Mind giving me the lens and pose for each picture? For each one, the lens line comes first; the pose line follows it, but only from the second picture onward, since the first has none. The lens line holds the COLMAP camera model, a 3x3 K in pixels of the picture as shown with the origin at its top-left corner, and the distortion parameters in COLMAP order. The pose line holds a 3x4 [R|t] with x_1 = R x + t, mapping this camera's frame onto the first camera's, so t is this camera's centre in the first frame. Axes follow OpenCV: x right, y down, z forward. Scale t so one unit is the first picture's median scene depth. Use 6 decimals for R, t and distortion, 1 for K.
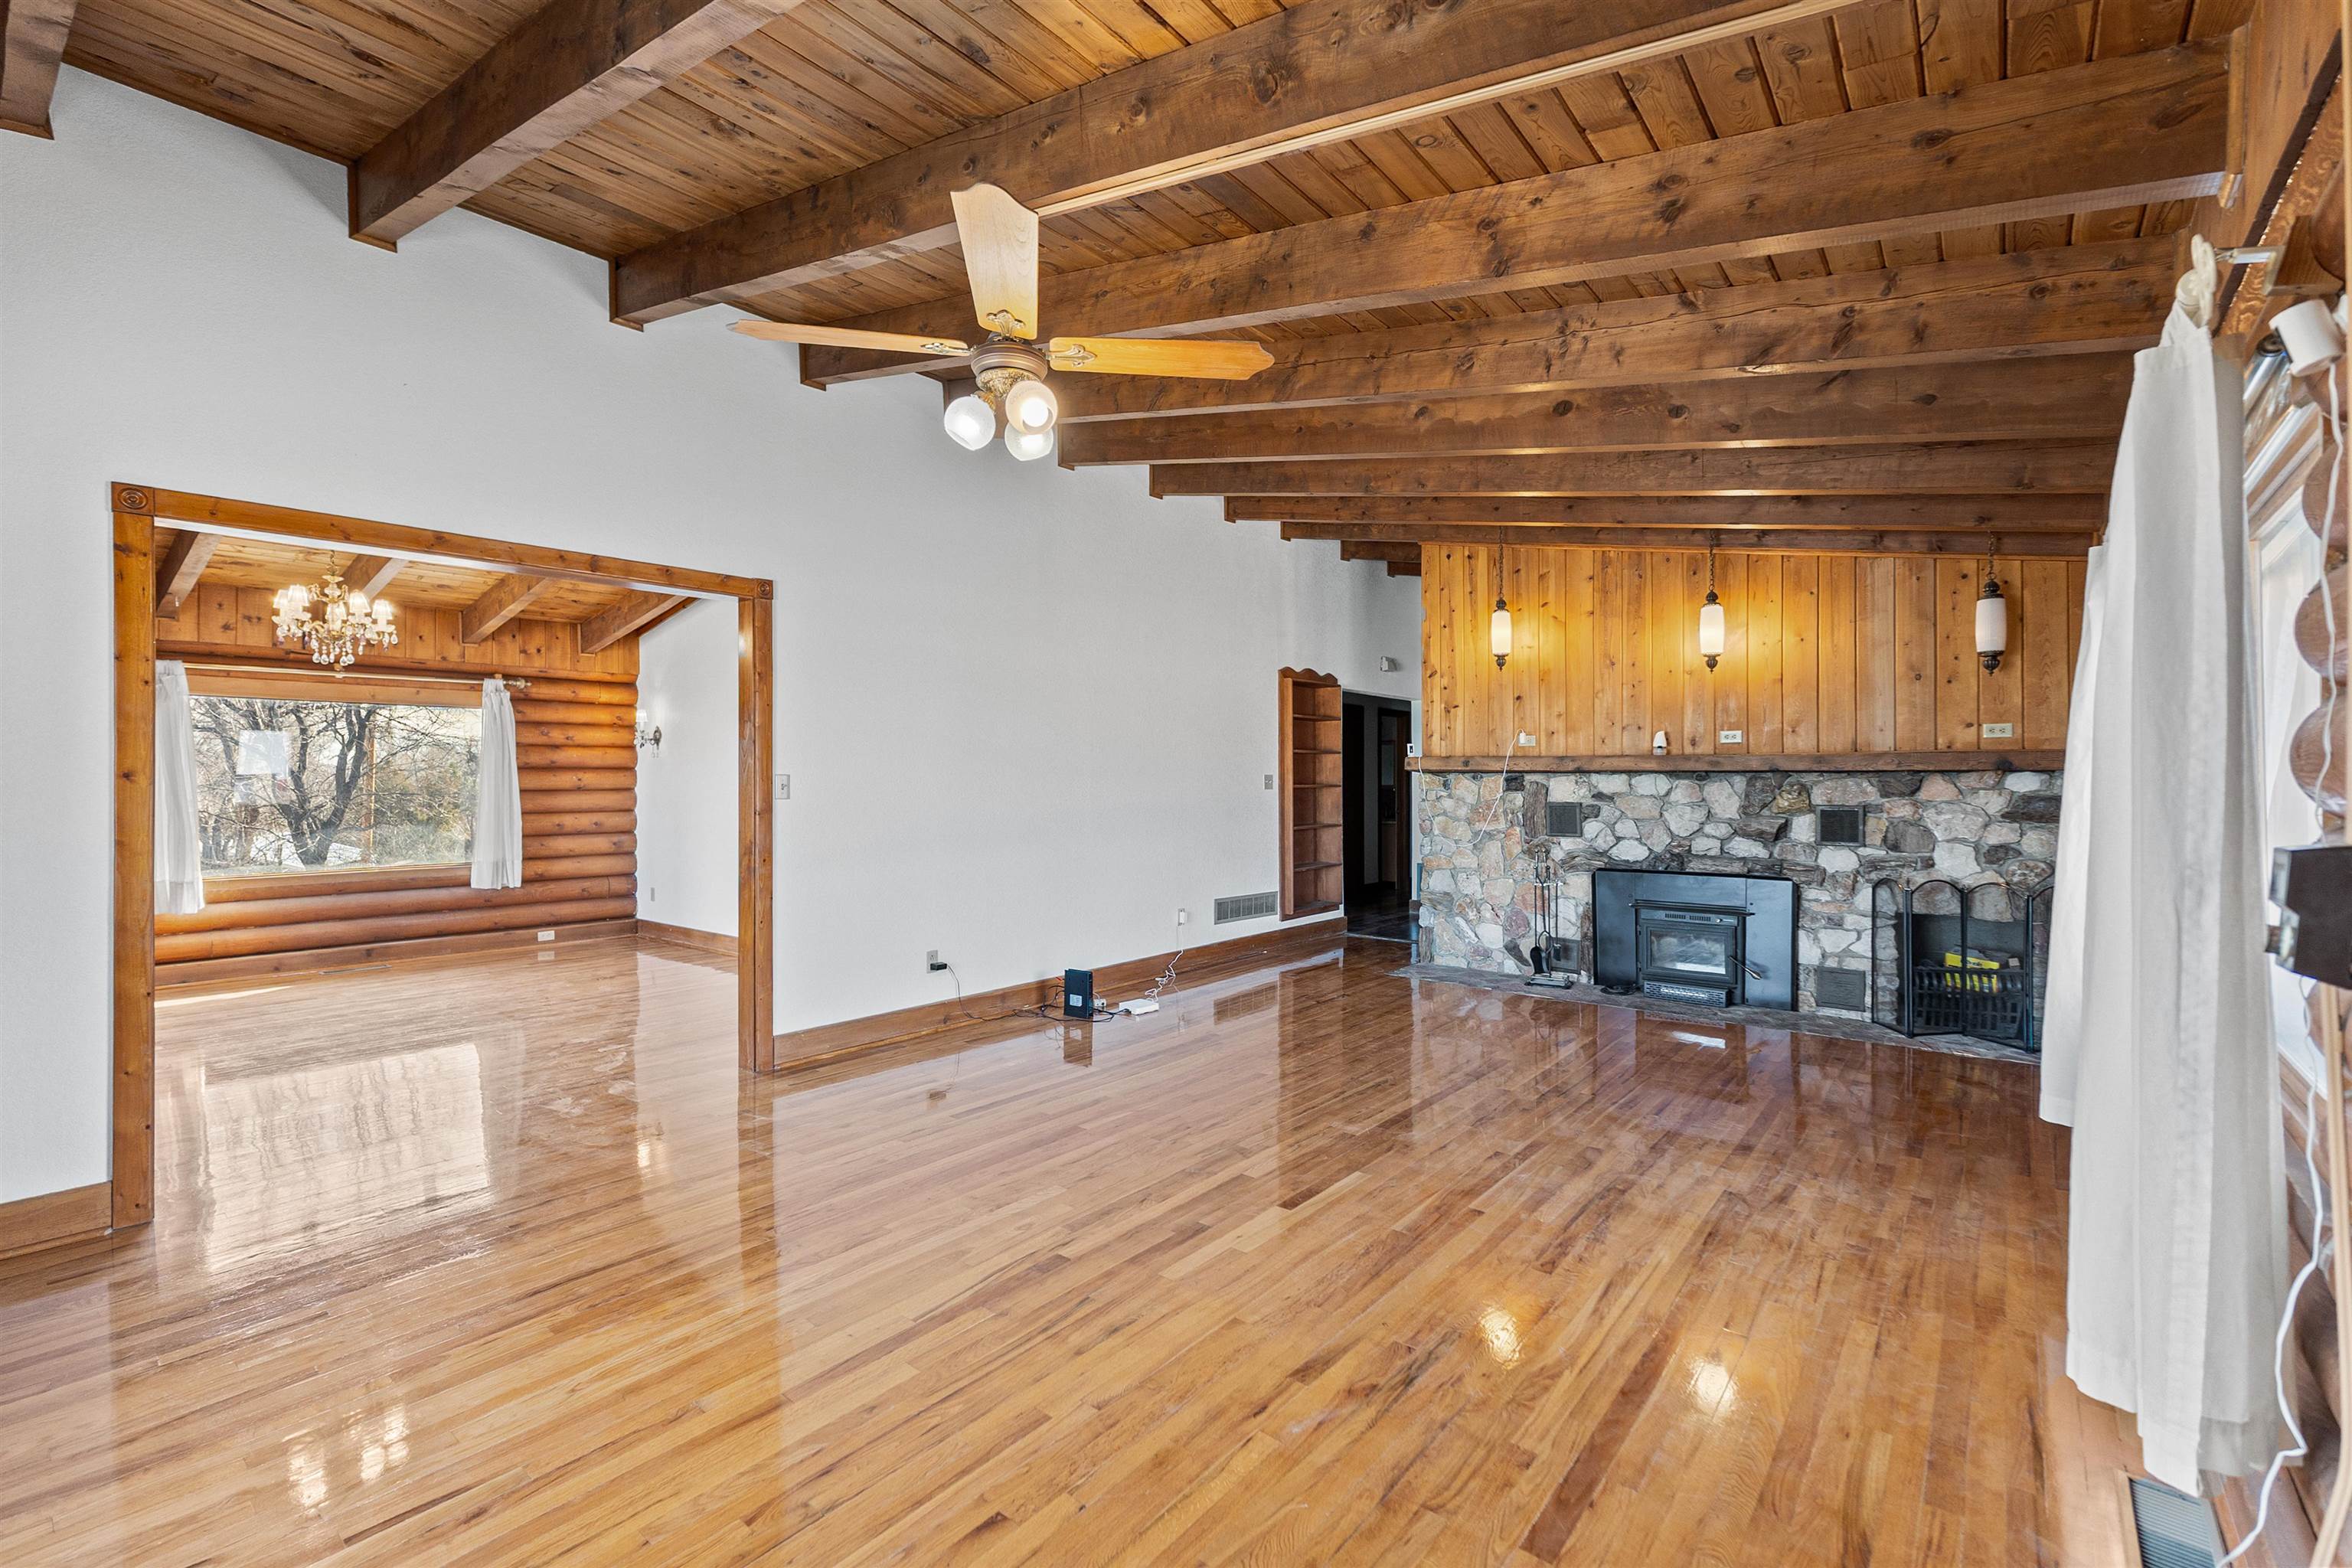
lens RADIAL K [[998.7, 0, 1180.5], [0, 998.7, 776.3], [0, 0, 1]] dist [0.001408, 0.001419]
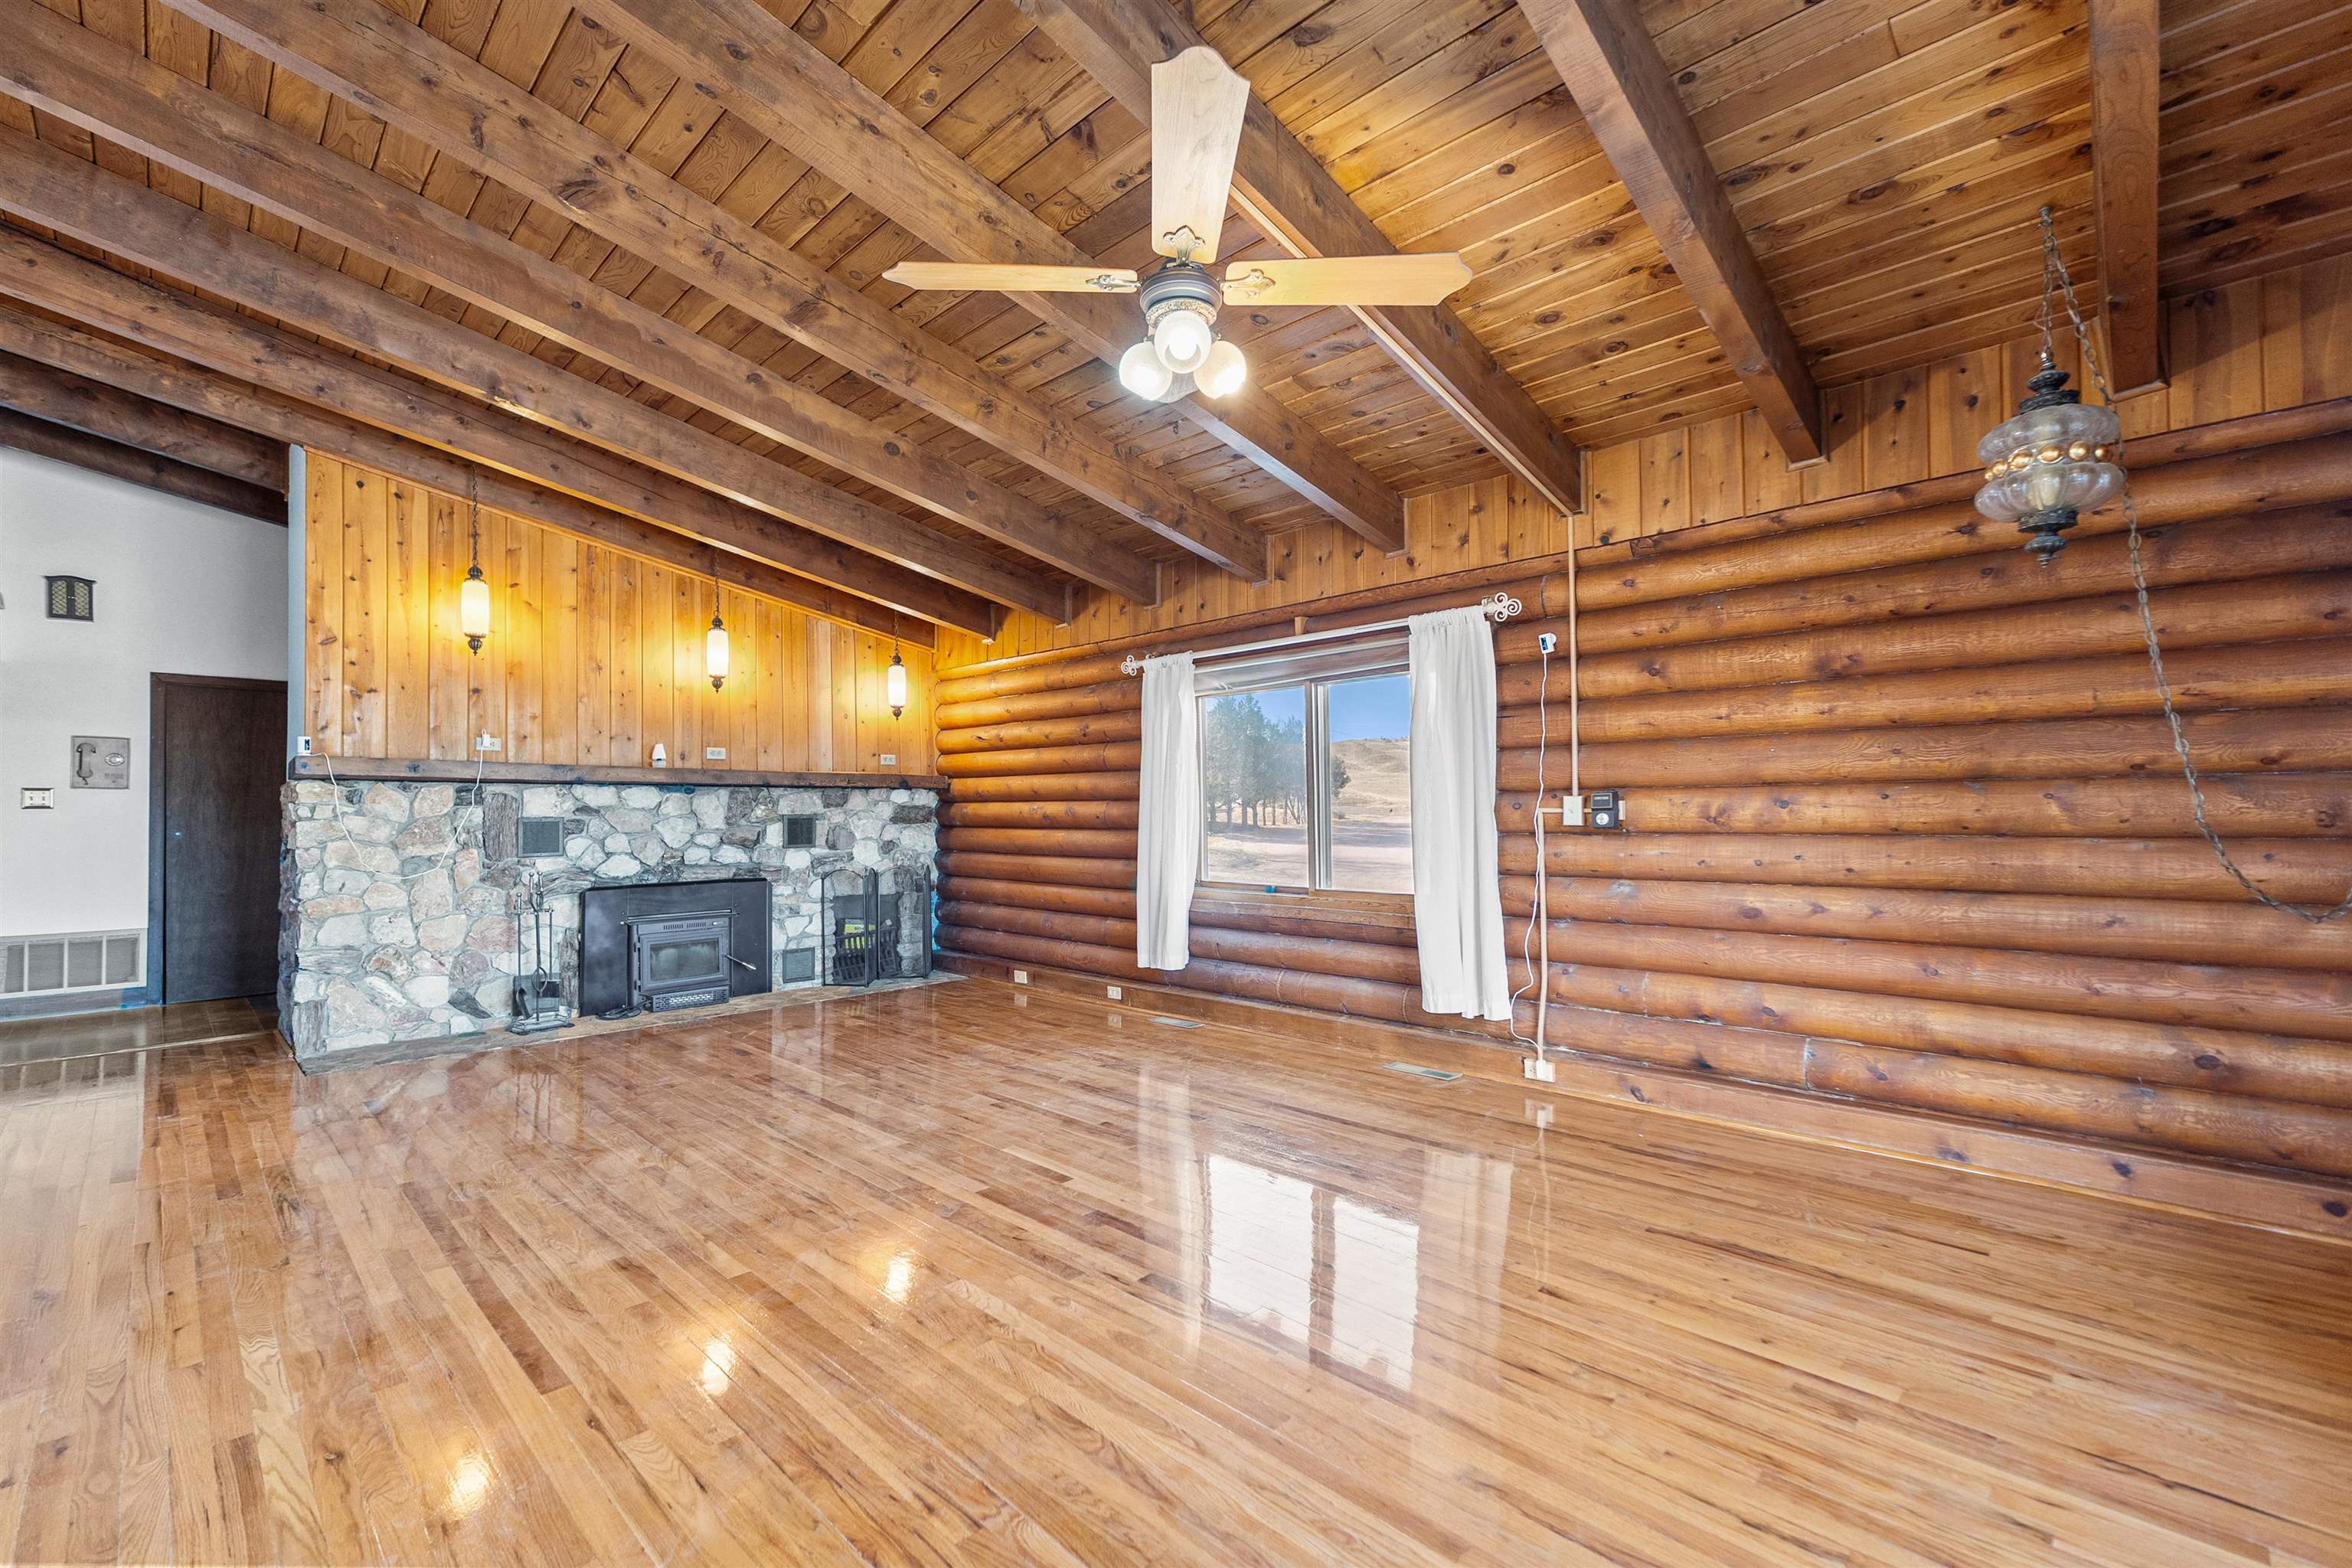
lens RADIAL K [[998.7, 0, 1160.5], [0, 998.7, 797.5], [0, 0, 1]] dist [0.001408, 0.001419]
pose [[0.090093, 0.014499, 0.995828, -0.418687], [0.003547, 0.999883, -0.014879, 0.022624], [-0.995927, 0.004873, 0.090031, 0.365487]]
